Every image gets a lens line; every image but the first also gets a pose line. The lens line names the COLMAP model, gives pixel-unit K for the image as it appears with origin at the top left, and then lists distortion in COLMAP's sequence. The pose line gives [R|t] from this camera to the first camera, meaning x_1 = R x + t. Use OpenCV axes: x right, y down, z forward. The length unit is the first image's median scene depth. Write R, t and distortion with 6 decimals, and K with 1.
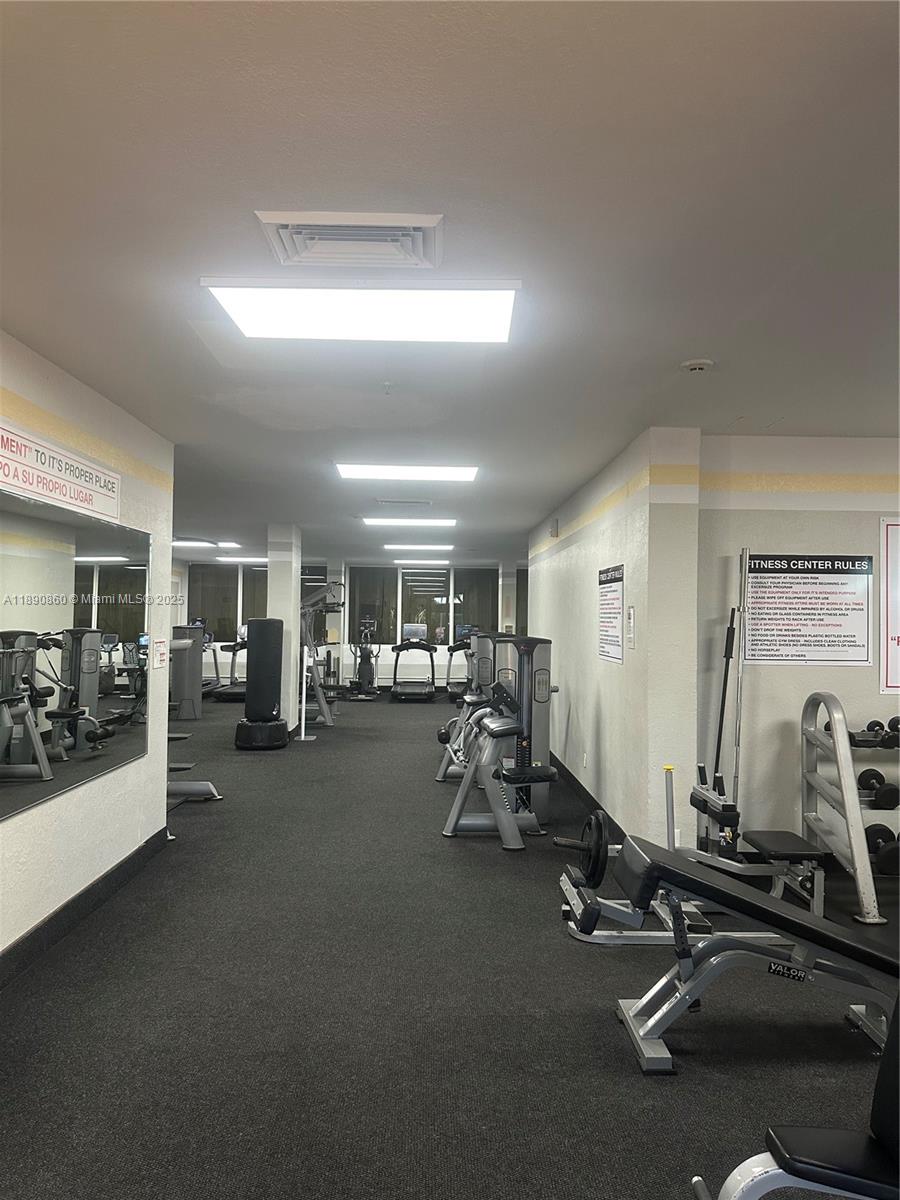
lens RADIAL K [[846.7, 0, 454.3], [0, 846.7, 597.1], [0, 0, 1]] dist [0.145526, -0.260672]
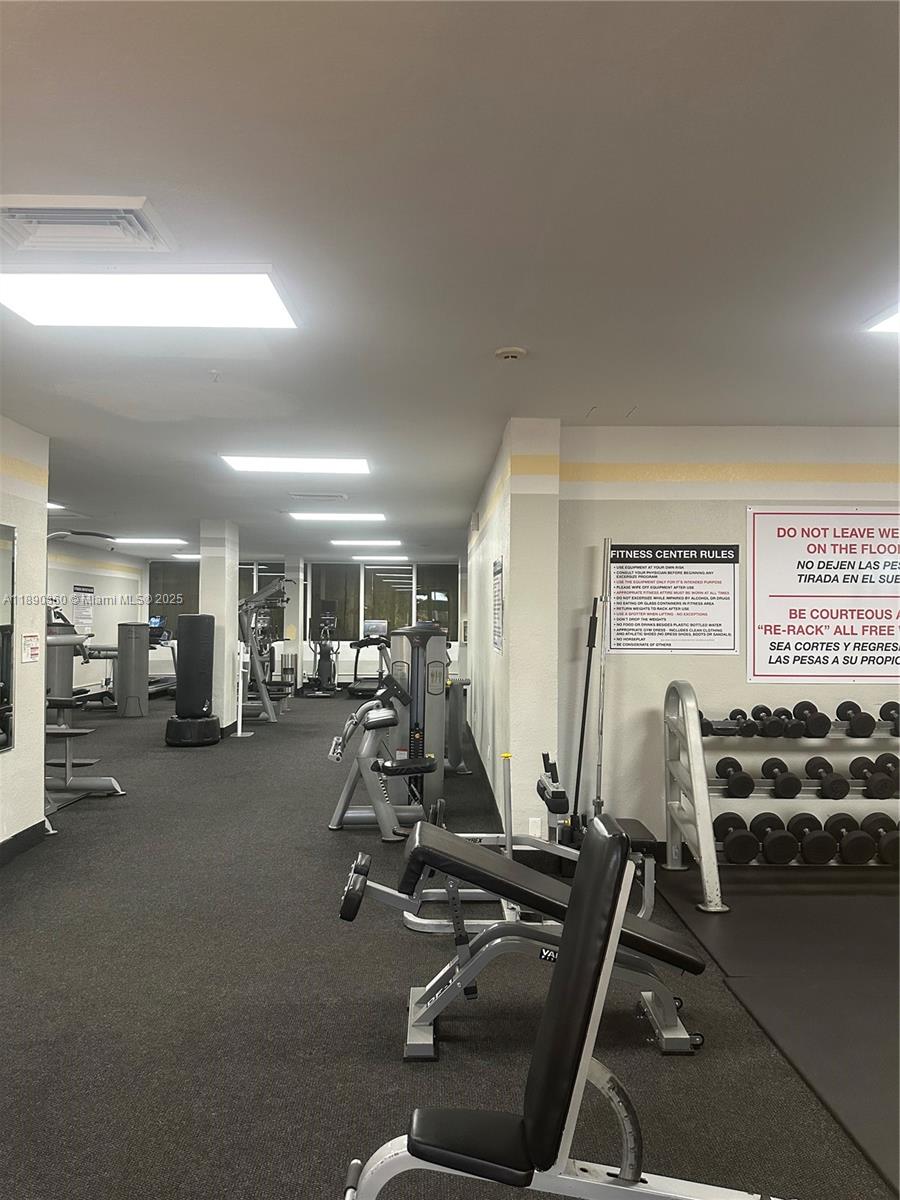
lens RADIAL K [[846.7, 0, 454.3], [0, 846.7, 597.1], [0, 0, 1]] dist [0.145526, -0.260672]
pose [[0.999977, -0.006566, -0.001714, 0.156458], [0.006570, 0.999976, 0.002302, 0.008447], [0.001699, -0.002313, 0.999996, 0.001989]]
